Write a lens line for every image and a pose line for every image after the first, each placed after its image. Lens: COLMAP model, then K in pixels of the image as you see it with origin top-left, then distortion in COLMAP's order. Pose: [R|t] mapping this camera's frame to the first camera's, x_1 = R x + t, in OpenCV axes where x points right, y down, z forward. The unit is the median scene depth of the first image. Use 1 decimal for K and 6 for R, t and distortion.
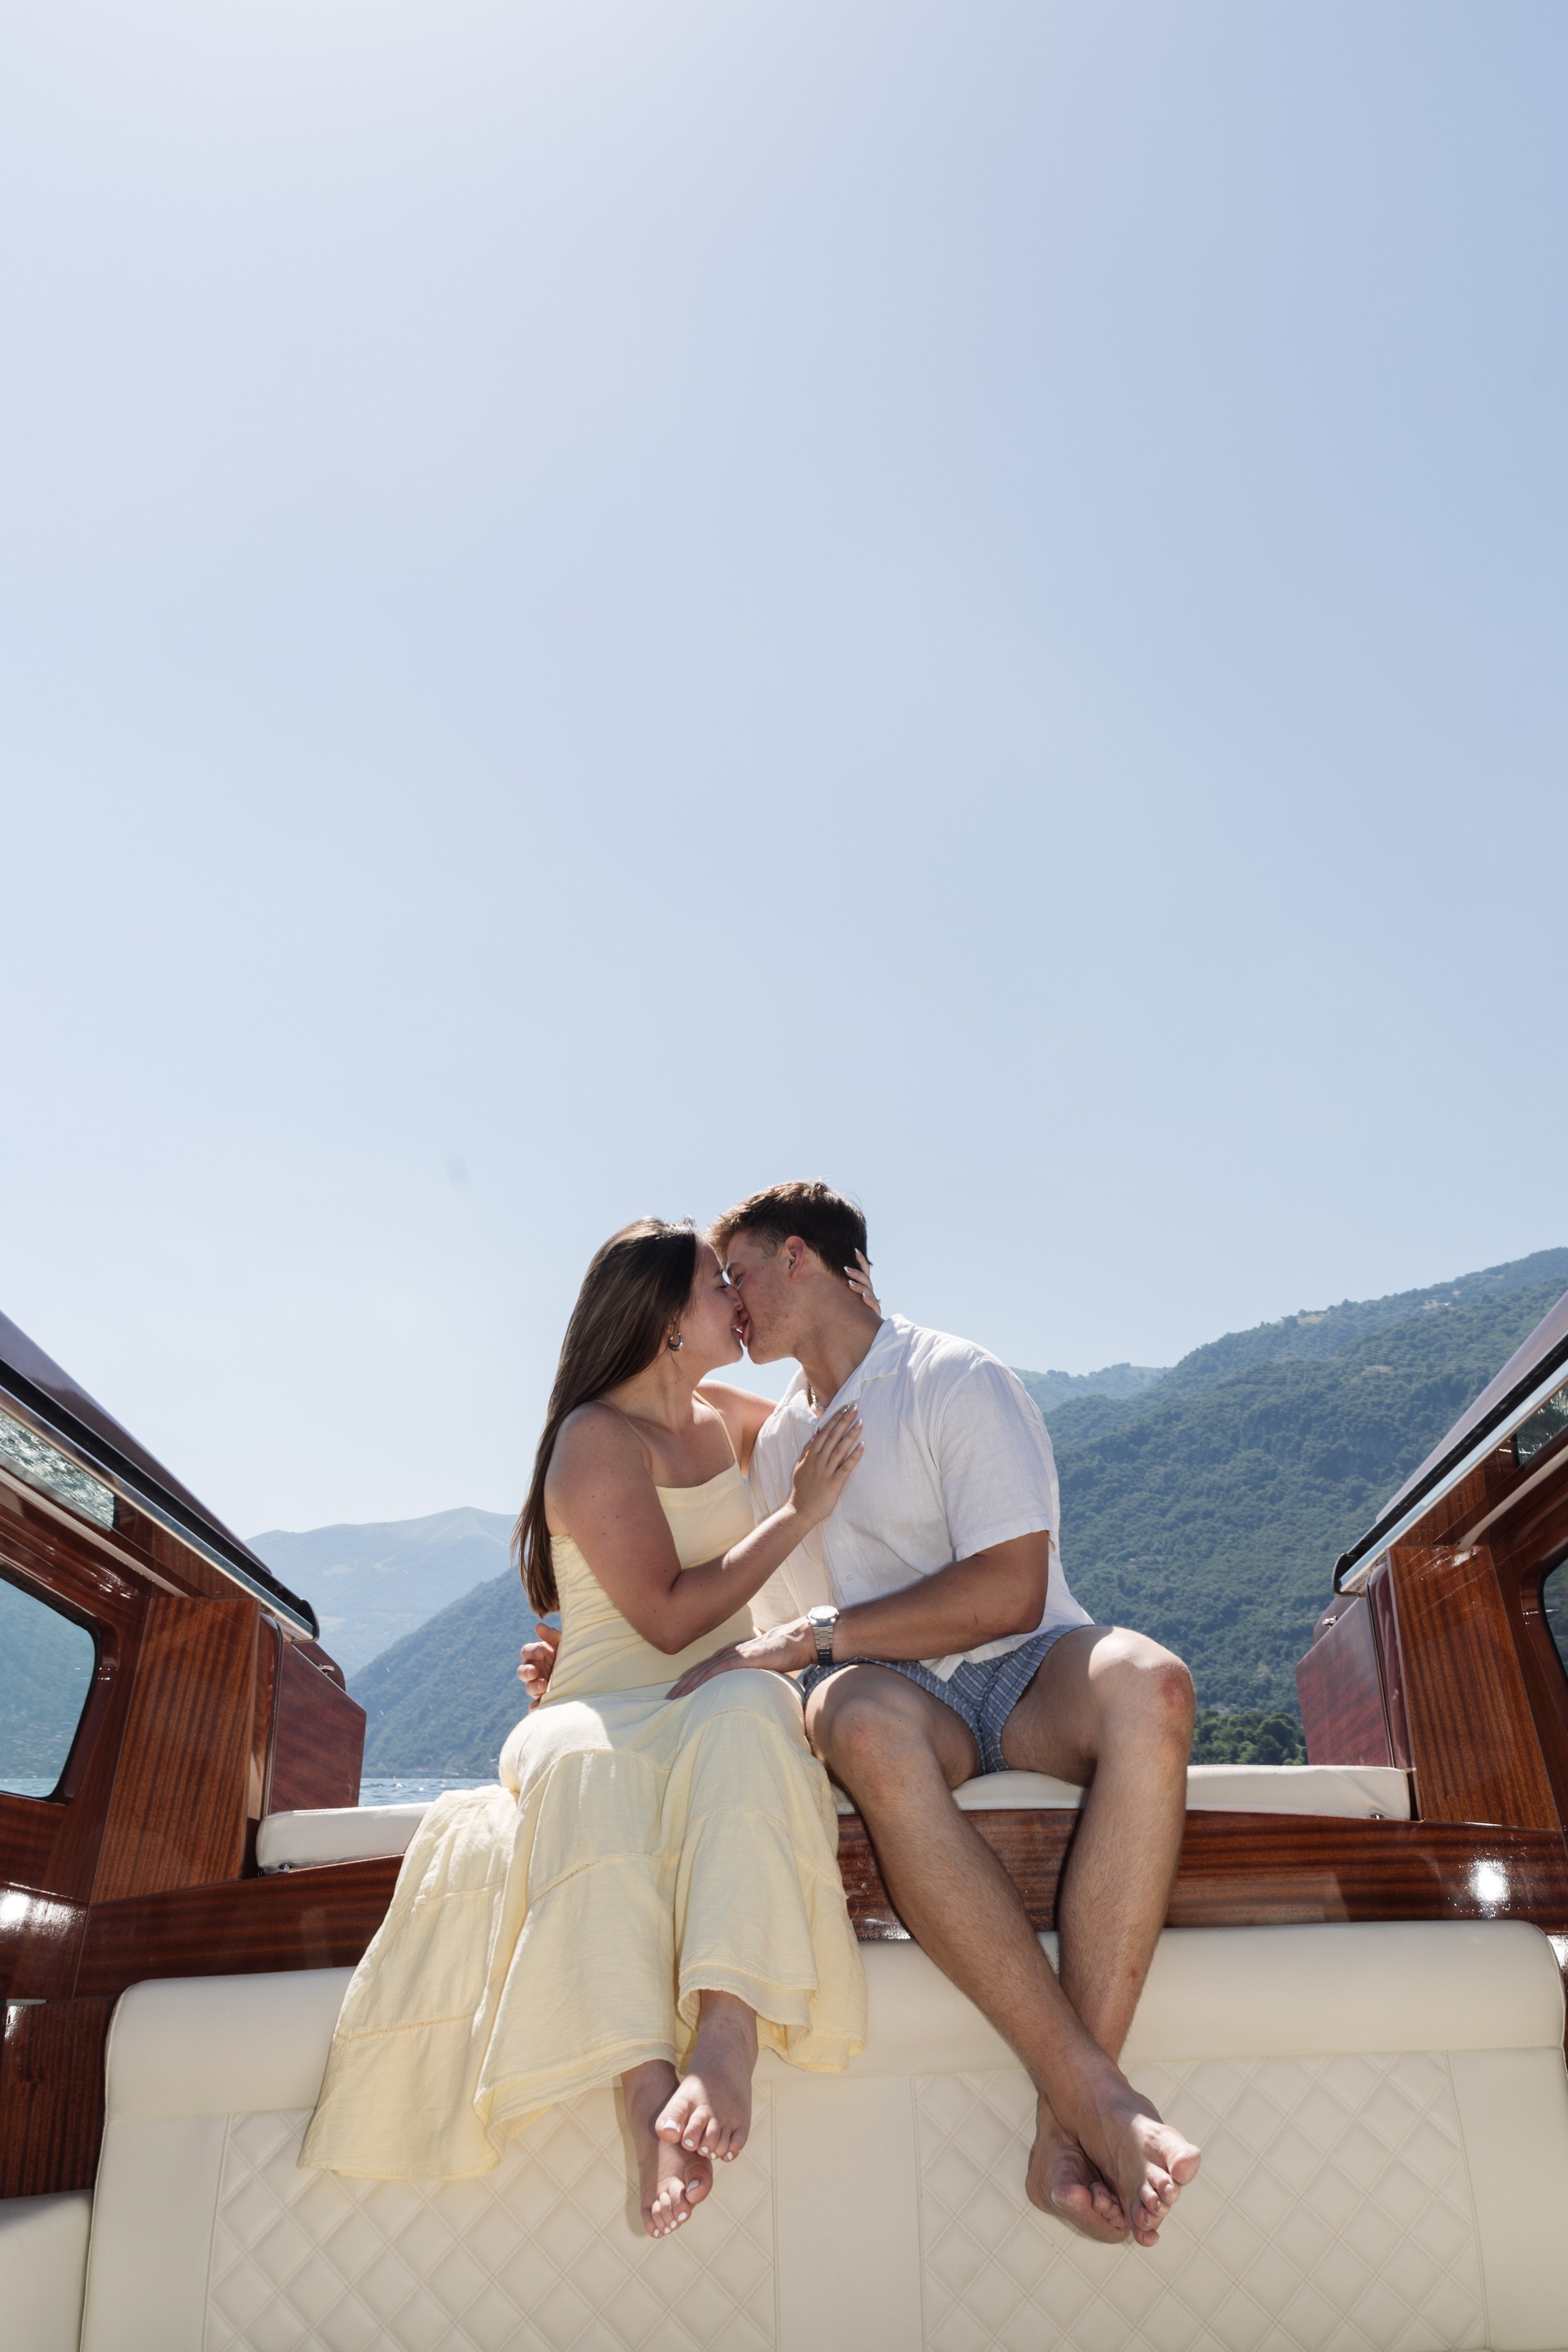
lens RADIAL K [[2118.0, 0, 884.3], [0, 2118.0, 1085.5], [0, 0, 1]] dist [0.114483, -0.009083]
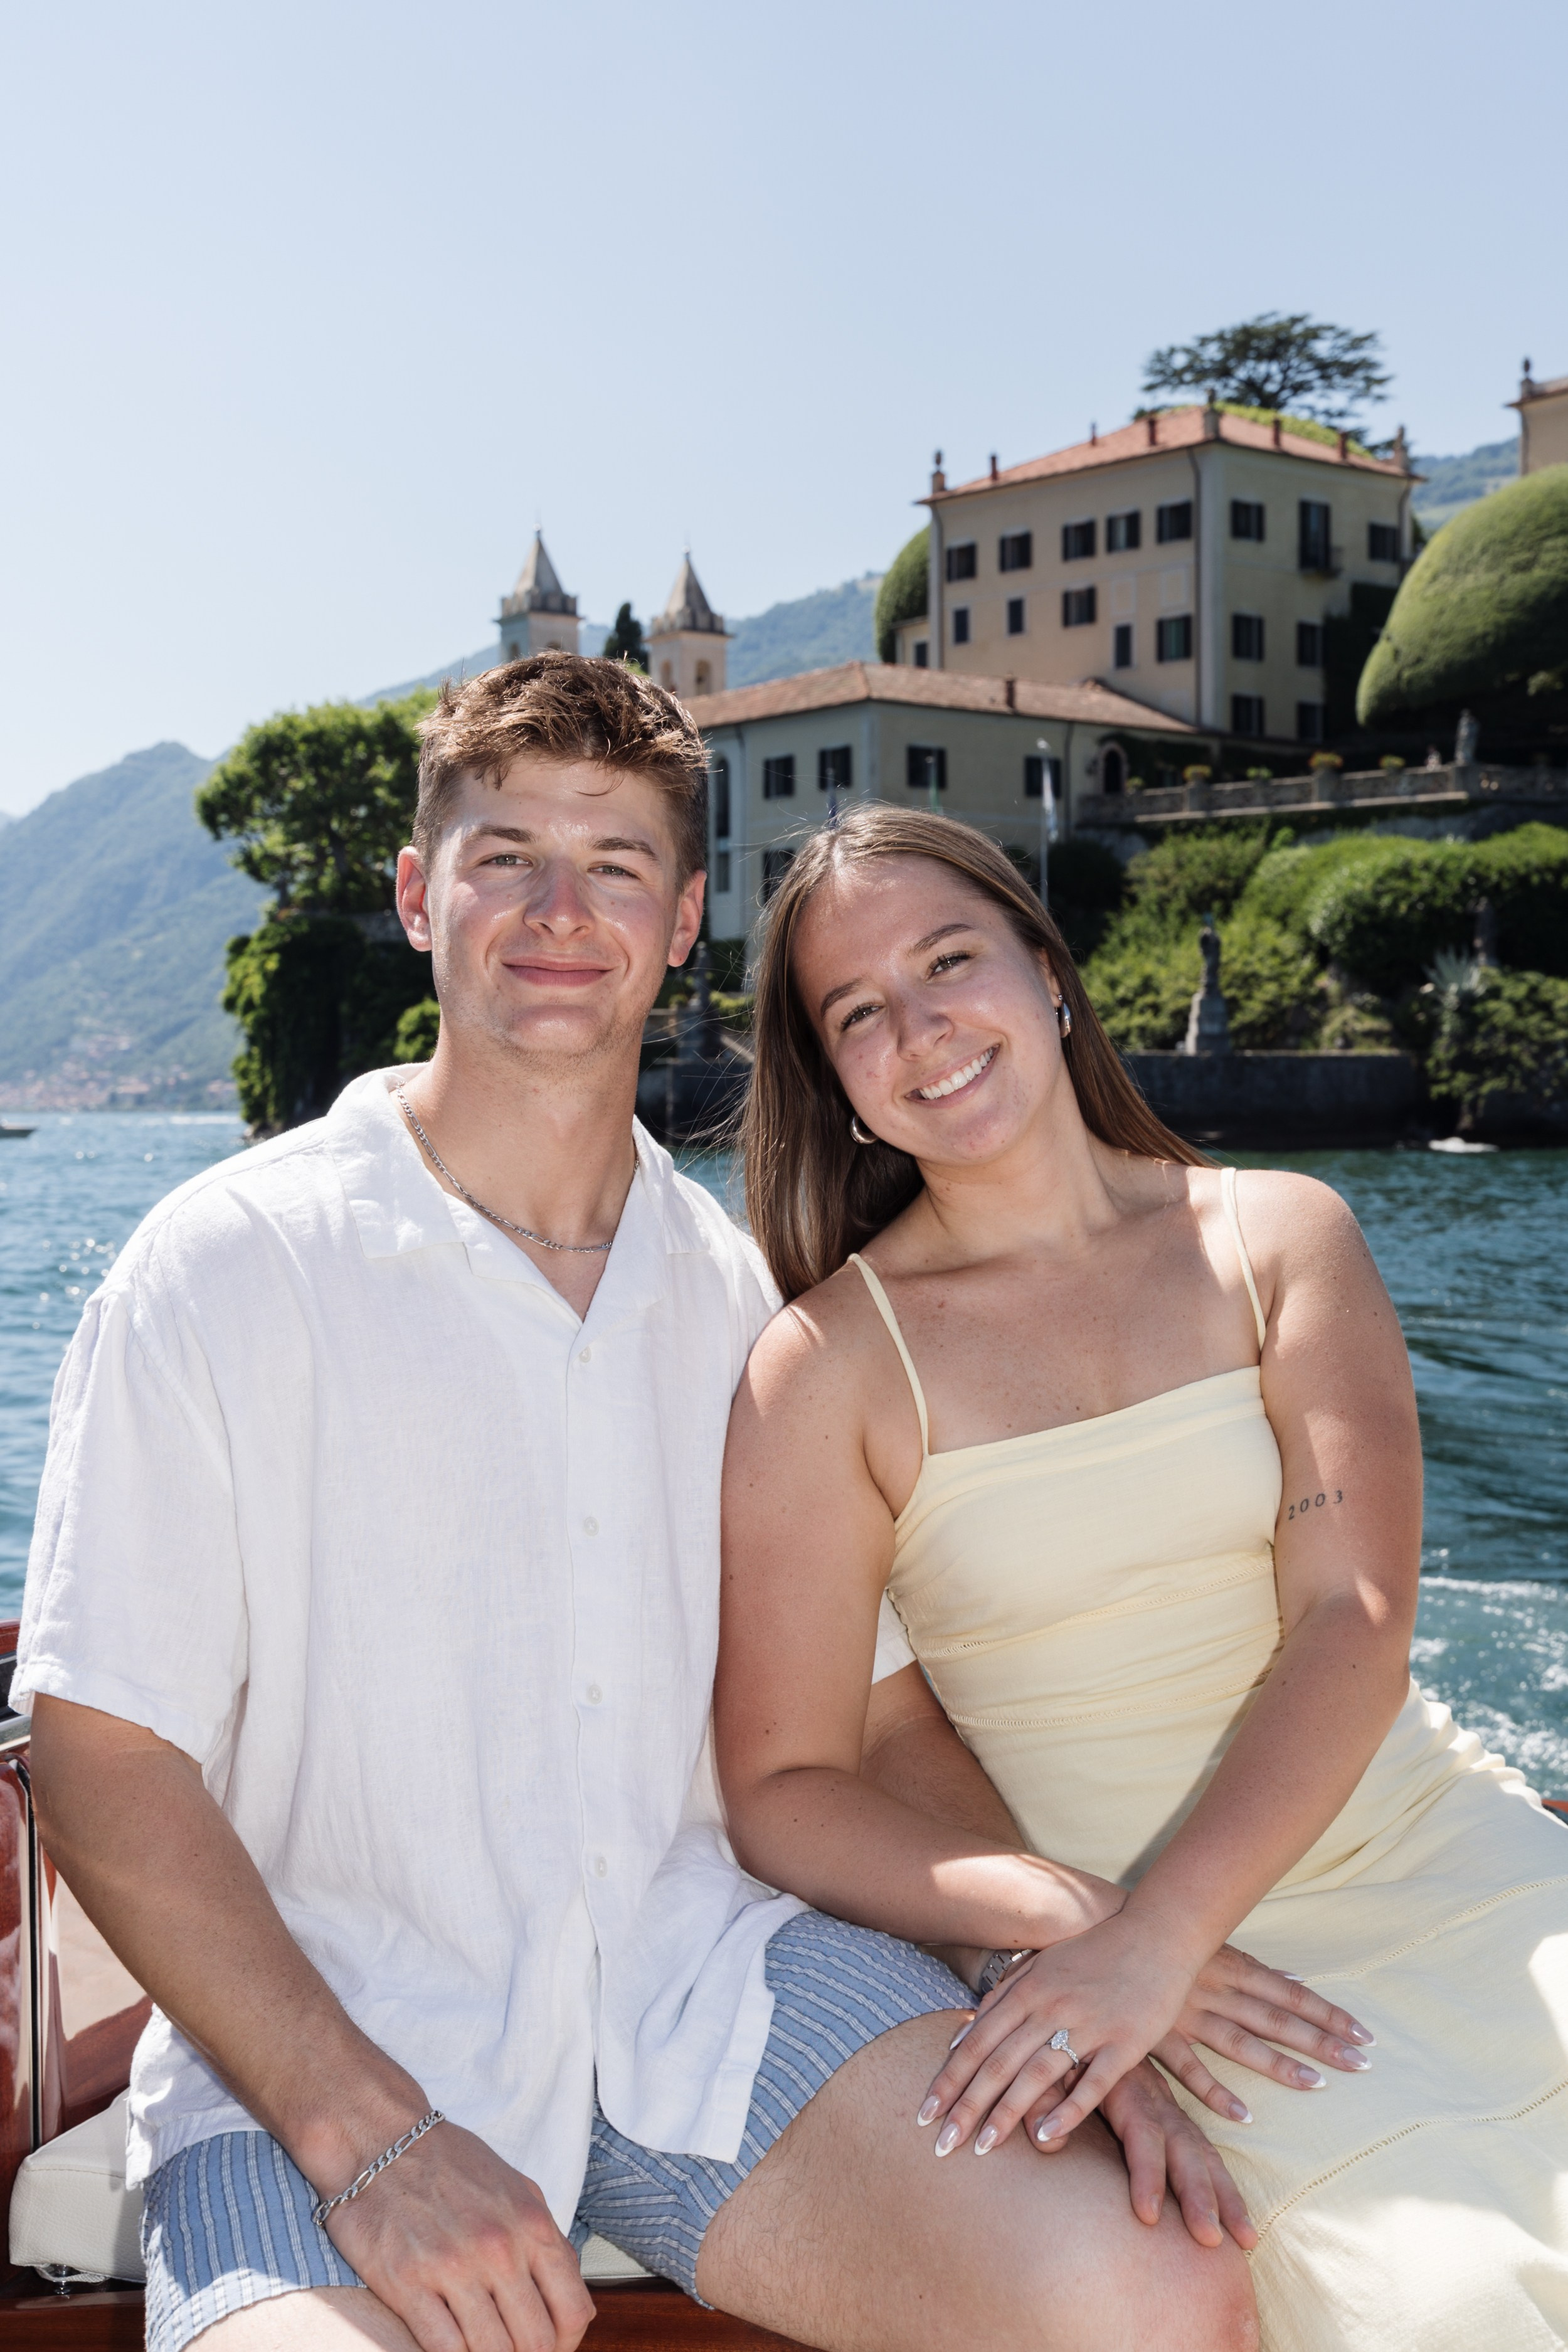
lens RADIAL K [[2914.4, 0, 788.6], [0, 2914.4, 1182.5], [0, 0, 1]] dist [0.008544, 0.111296]
pose [[0.991606, -0.028207, 0.126179, 0.017541], [-0.015672, 0.942494, 0.333857, -0.076721], [-0.128340, -0.333032, 0.934141, -0.236173]]
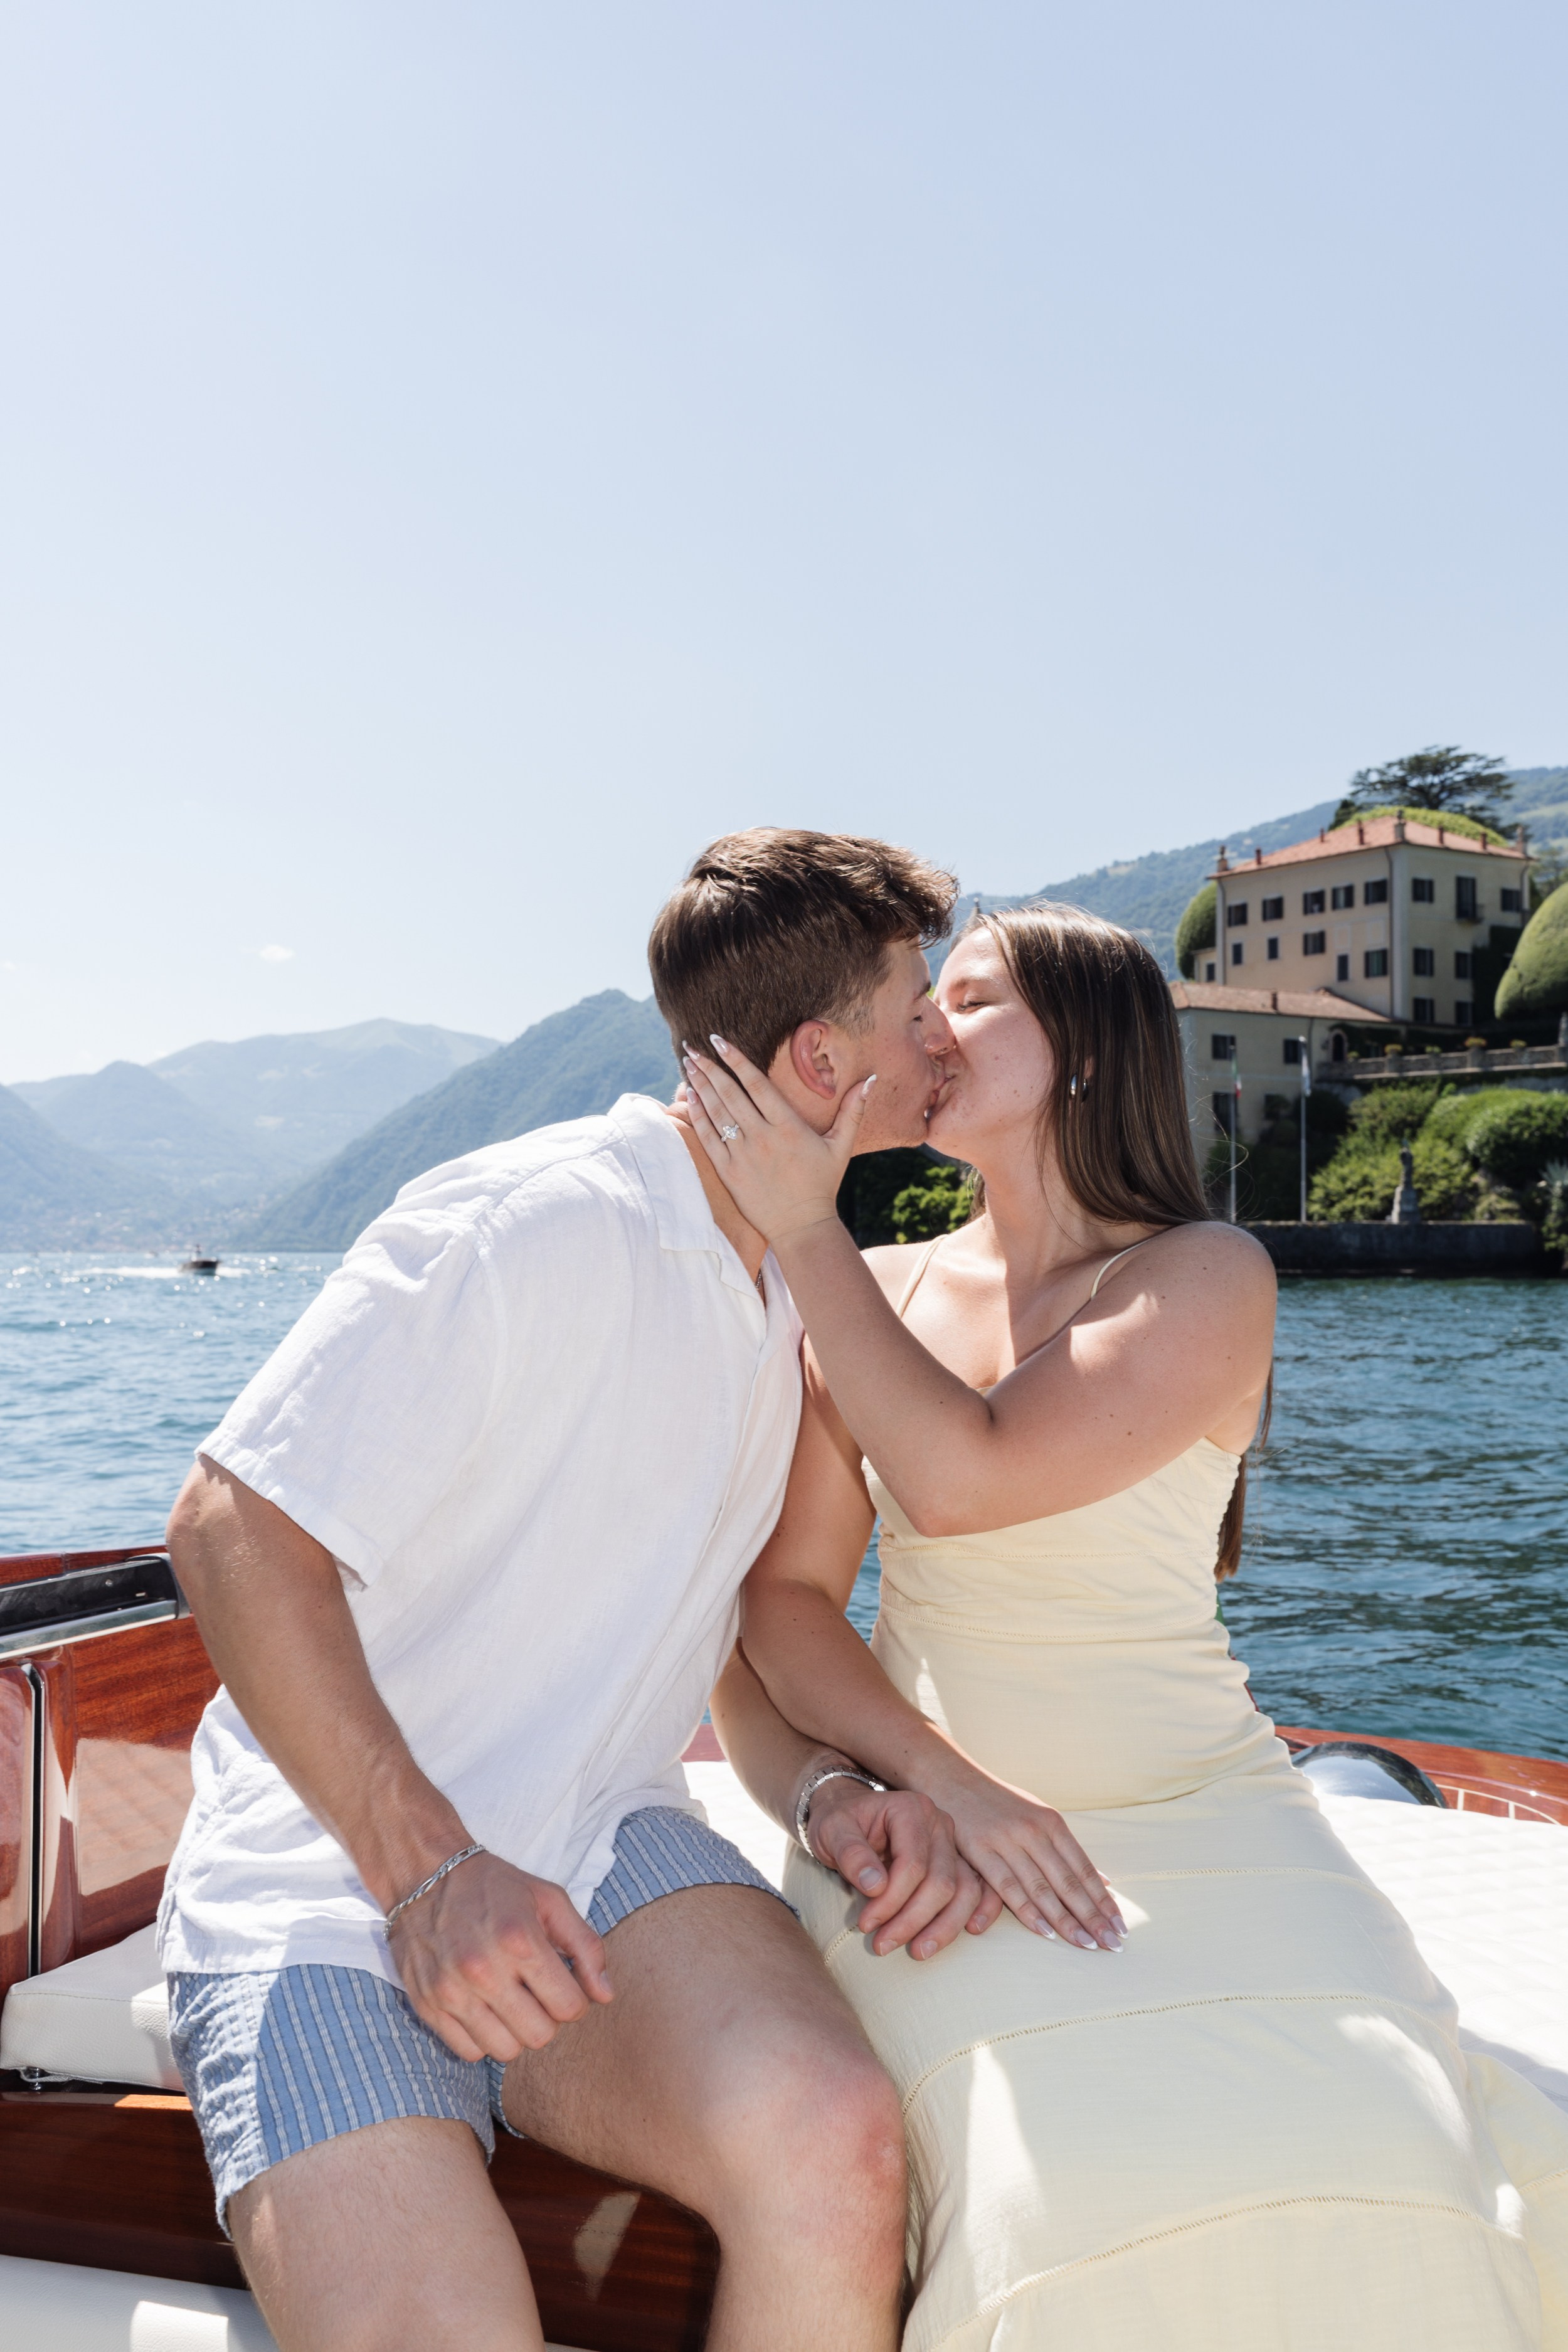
lens RADIAL K [[2133.7, 0, 787.5], [0, 2133.7, 1182.4], [0, 0, 1]] dist [0.046218, -0.008083]
pose [[0.999822, -0.018411, 0.004023, 0.014610], [0.016561, 0.960248, 0.278655, -0.079375], [-0.008993, -0.278539, 0.960383, -0.244087]]
